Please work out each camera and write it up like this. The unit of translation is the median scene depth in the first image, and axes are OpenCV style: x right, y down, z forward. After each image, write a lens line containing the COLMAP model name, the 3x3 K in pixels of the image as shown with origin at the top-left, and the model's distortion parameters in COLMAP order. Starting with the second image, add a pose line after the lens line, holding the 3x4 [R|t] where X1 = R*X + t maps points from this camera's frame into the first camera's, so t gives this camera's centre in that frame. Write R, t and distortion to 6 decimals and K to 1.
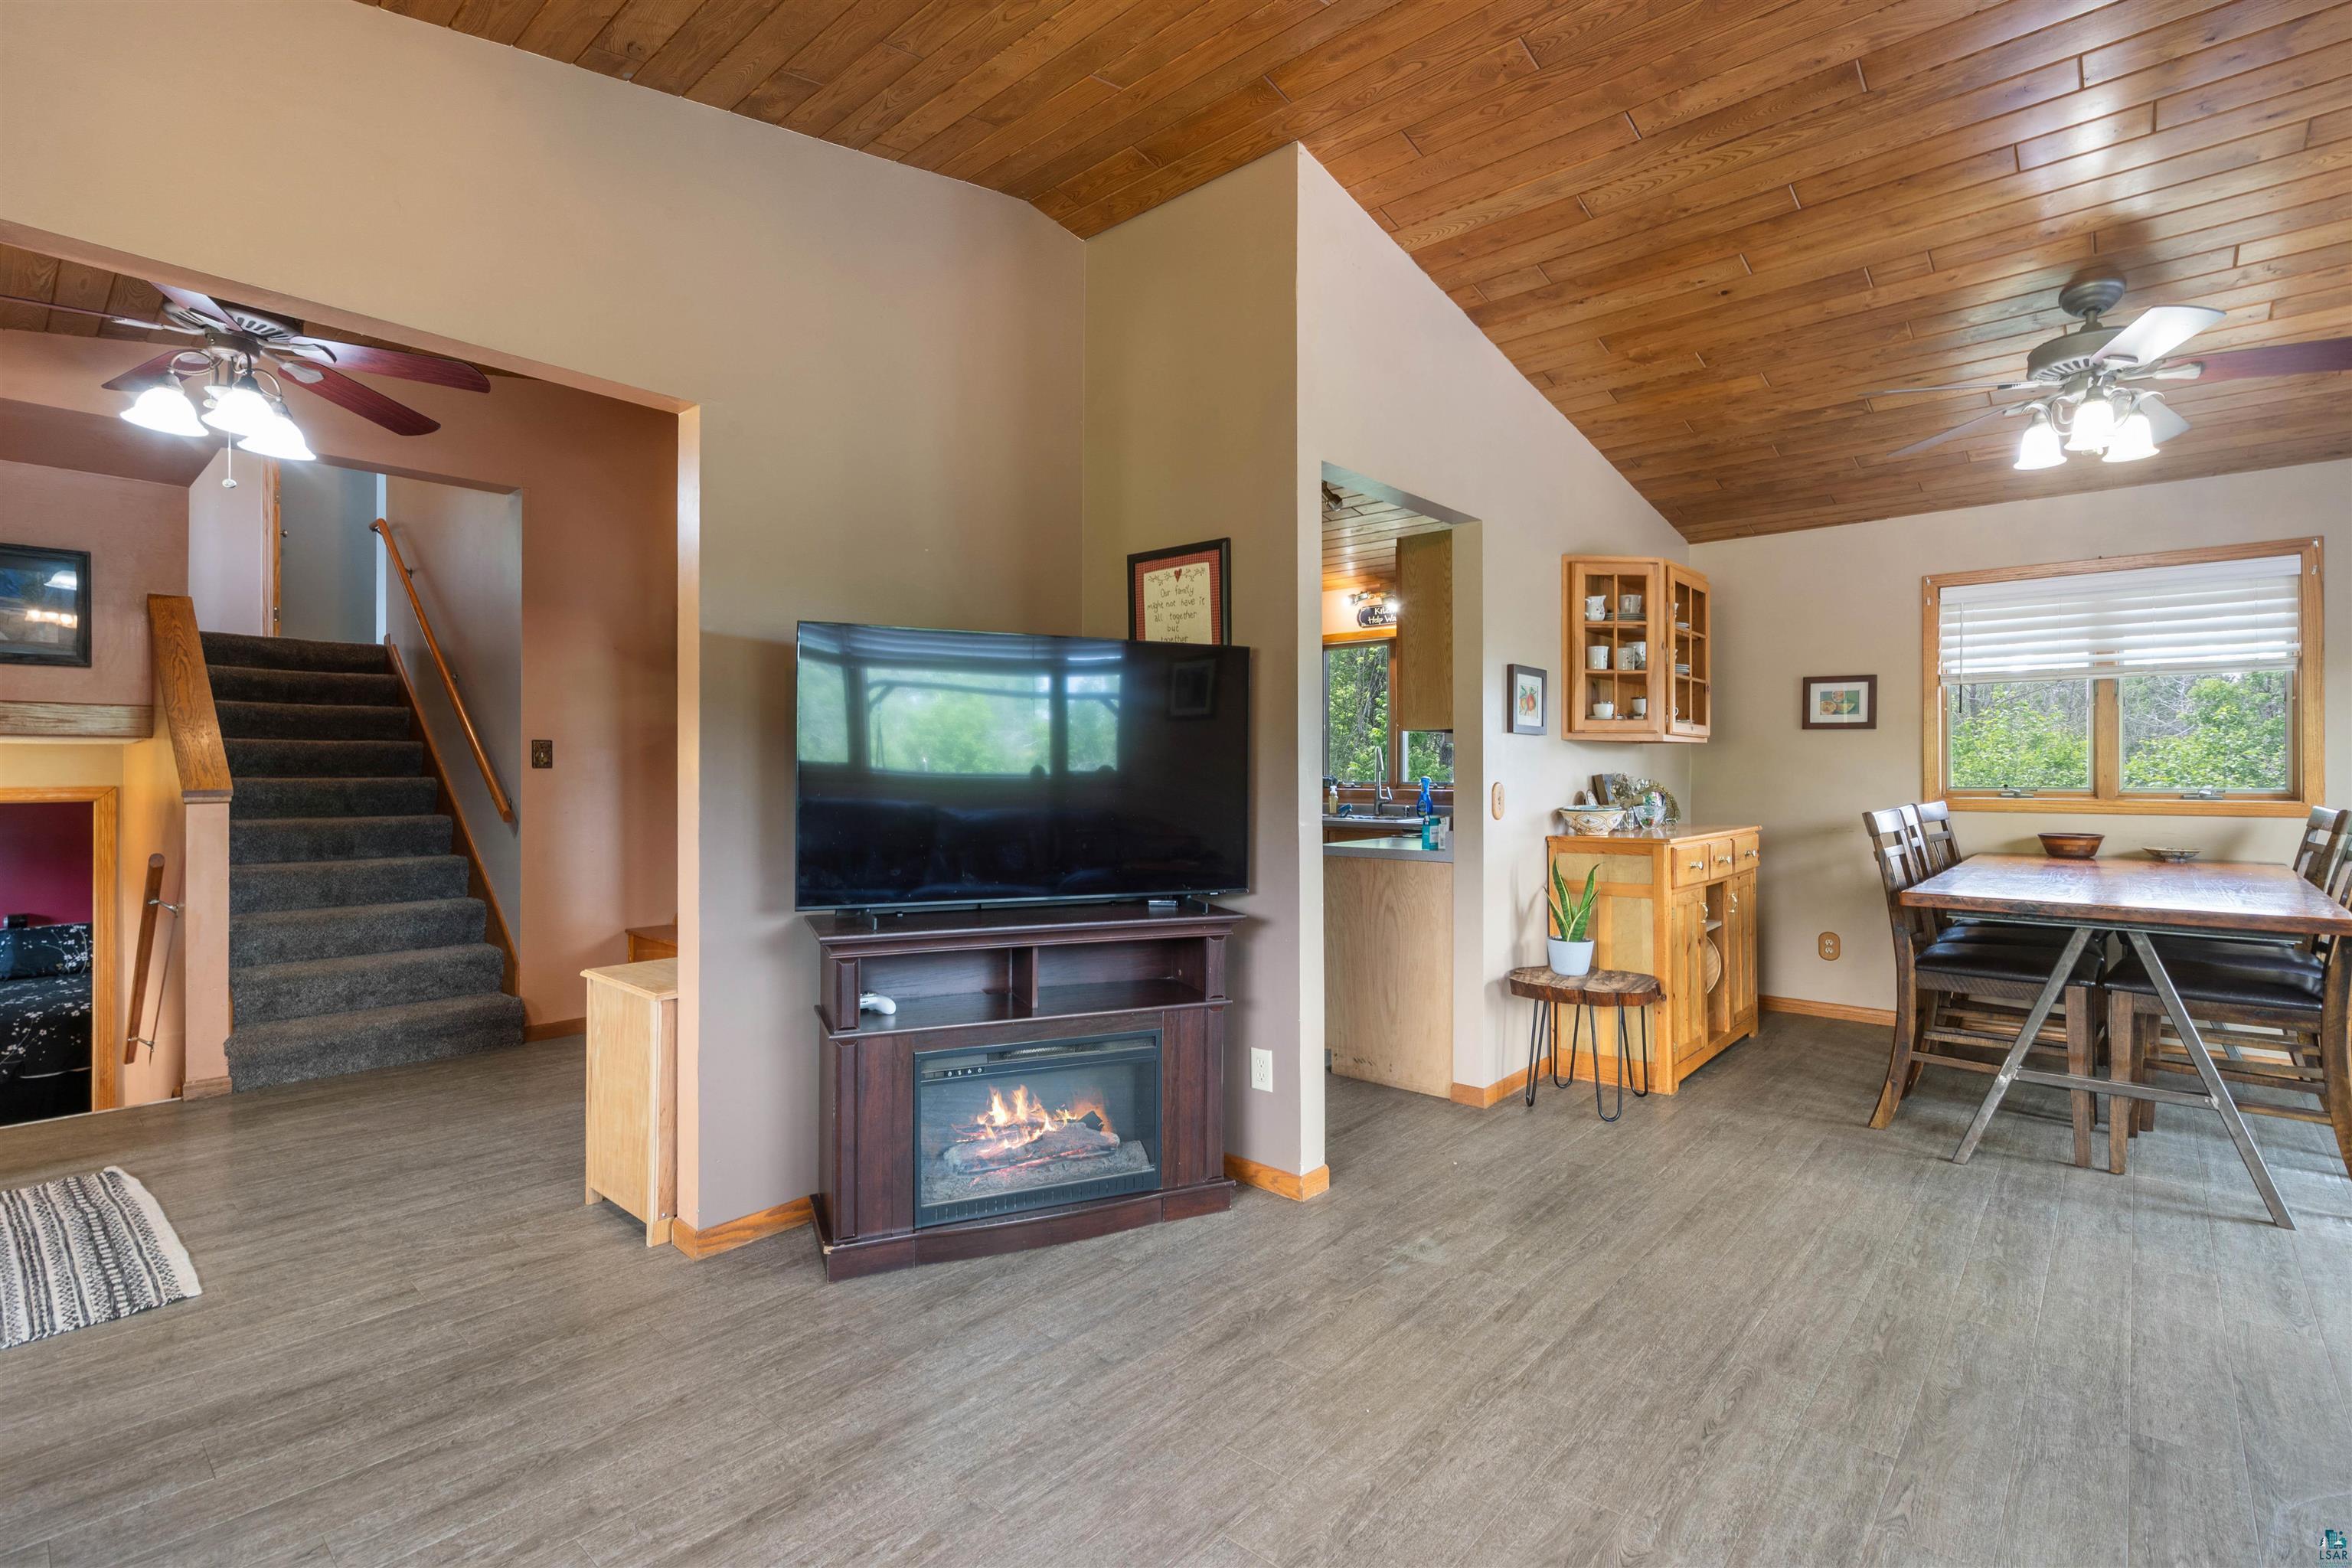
lens RADIAL K [[1085.7, 0, 1175.6], [0, 1085.7, 782.4], [0, 0, 1]] dist [-0.003151, 0.000296]
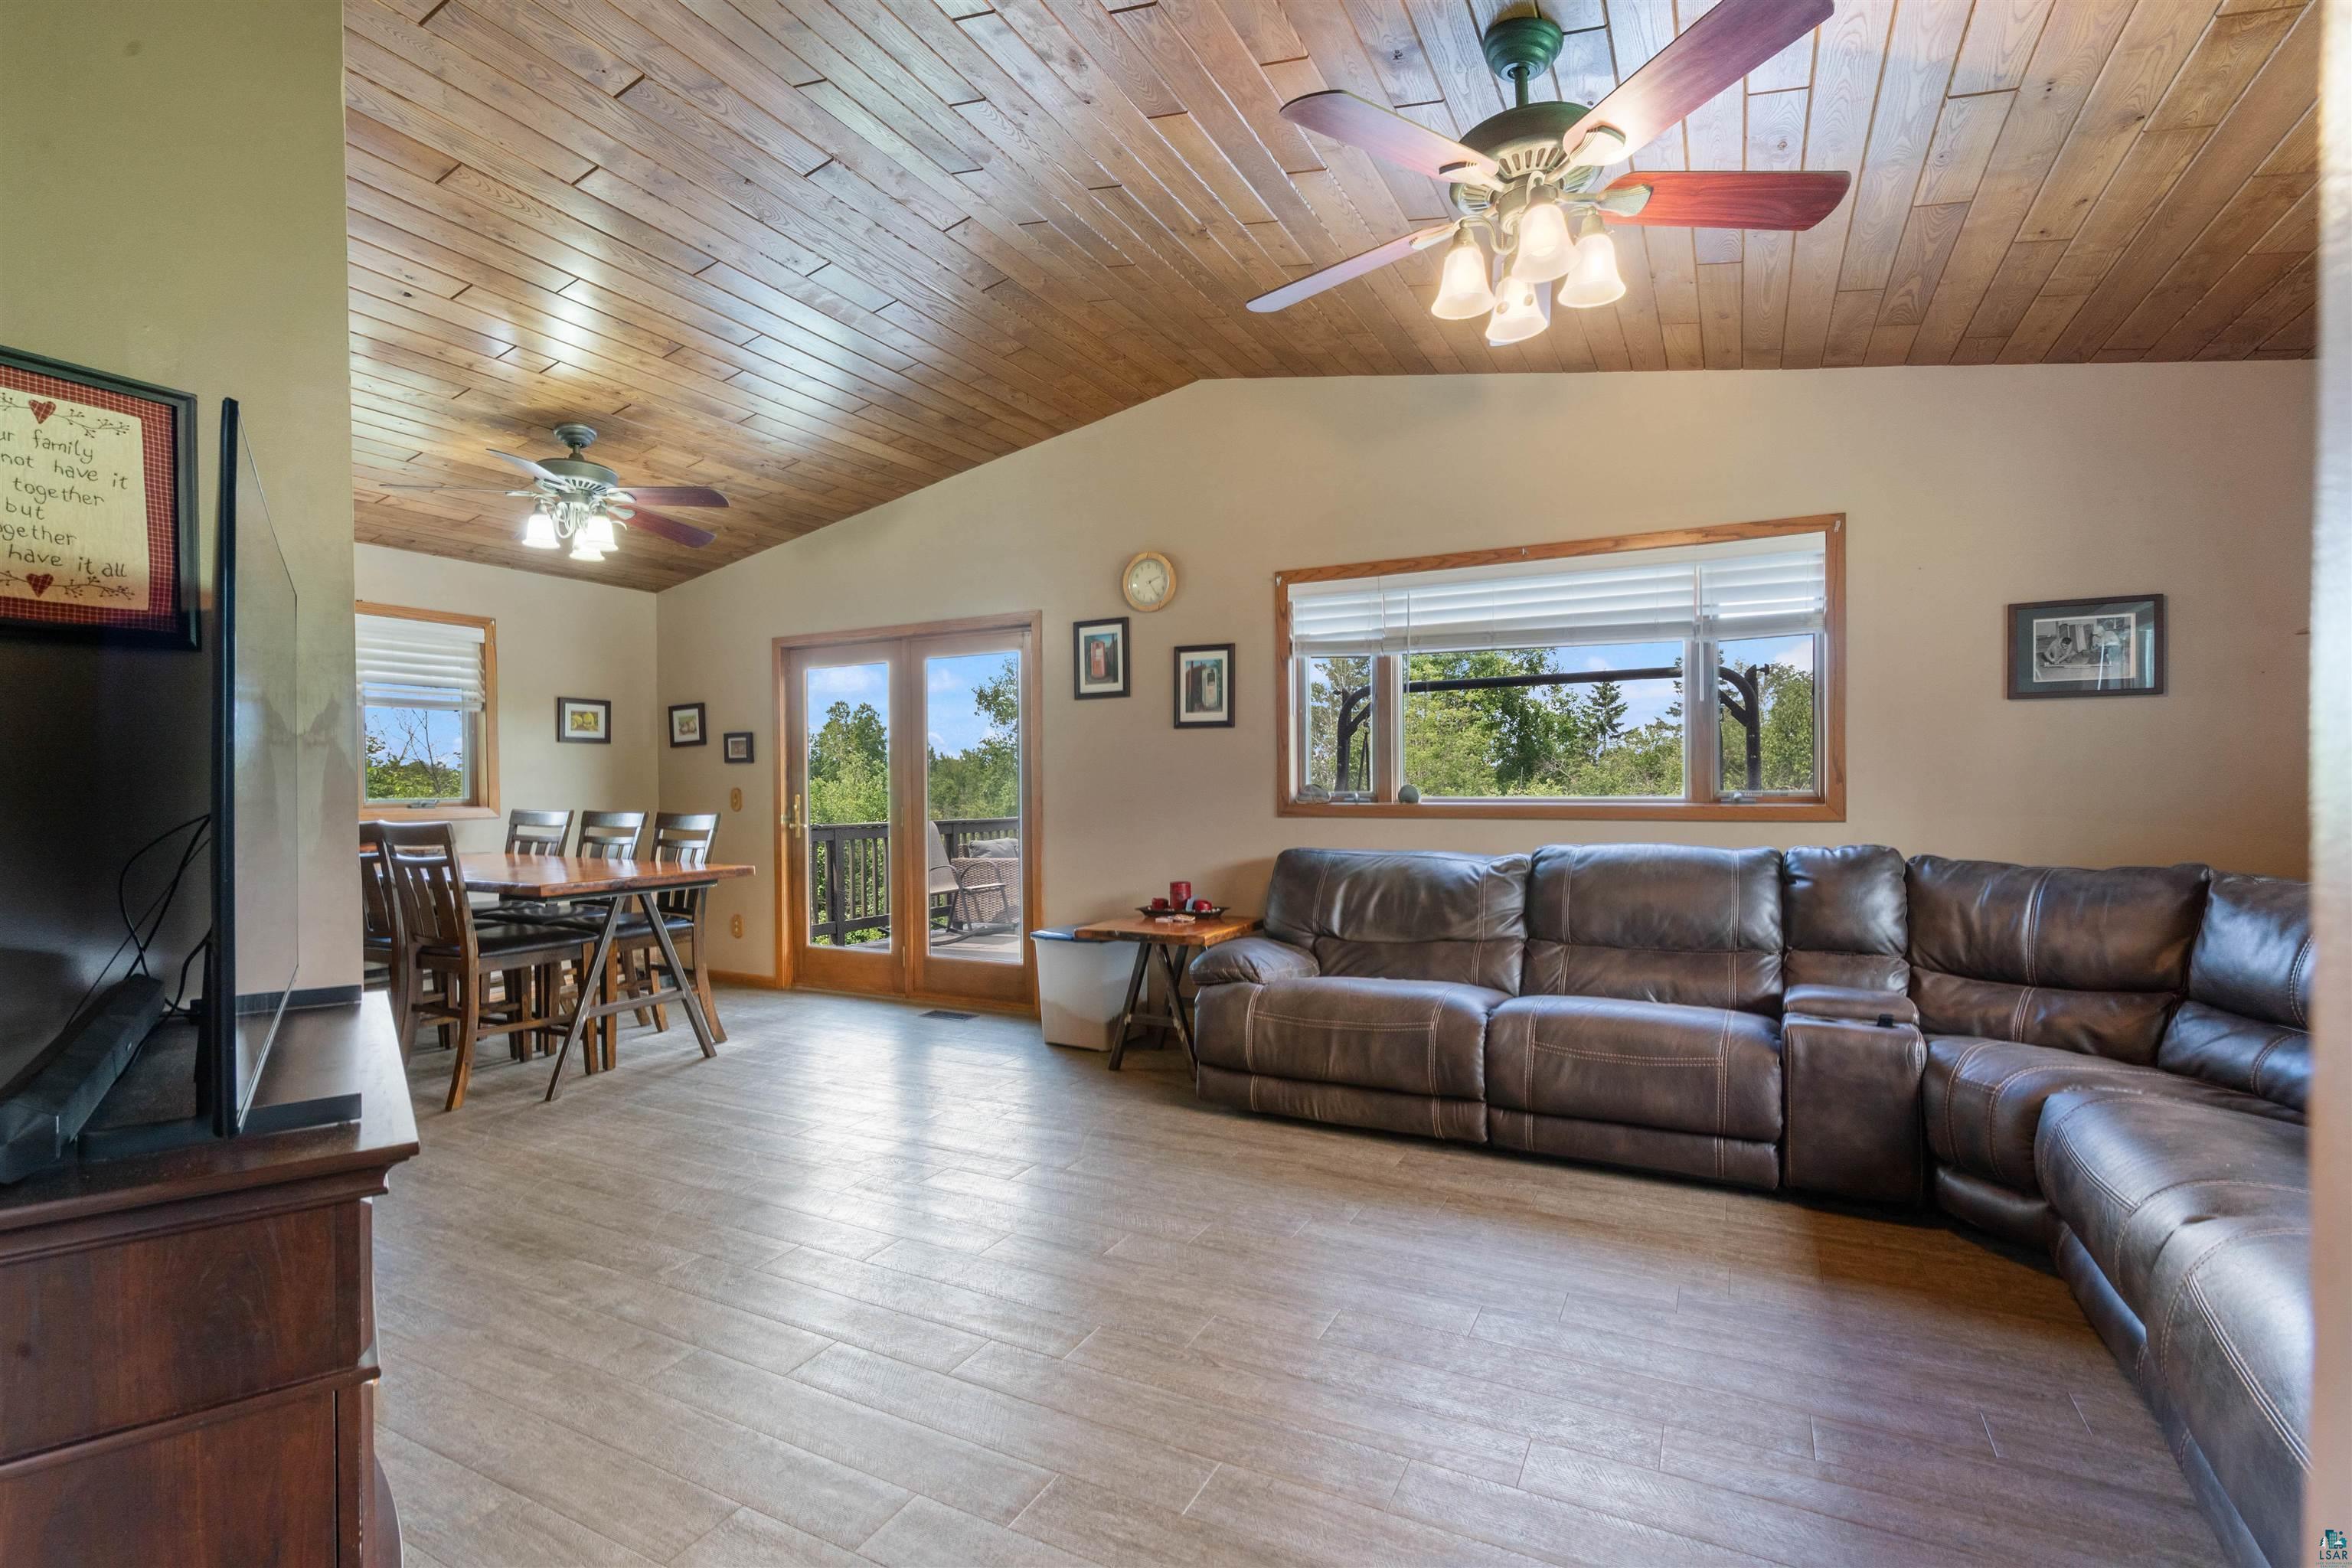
lens RADIAL K [[1085.7, 0, 1166.7], [0, 1085.7, 779.8], [0, 0, 1]] dist [-0.003151, 0.000296]
pose [[-0.239570, 0.002859, 0.970875, -0.730529], [0.024141, 0.999704, 0.003013, -0.000537], [-0.970579, 0.024160, -0.239568, 0.686796]]
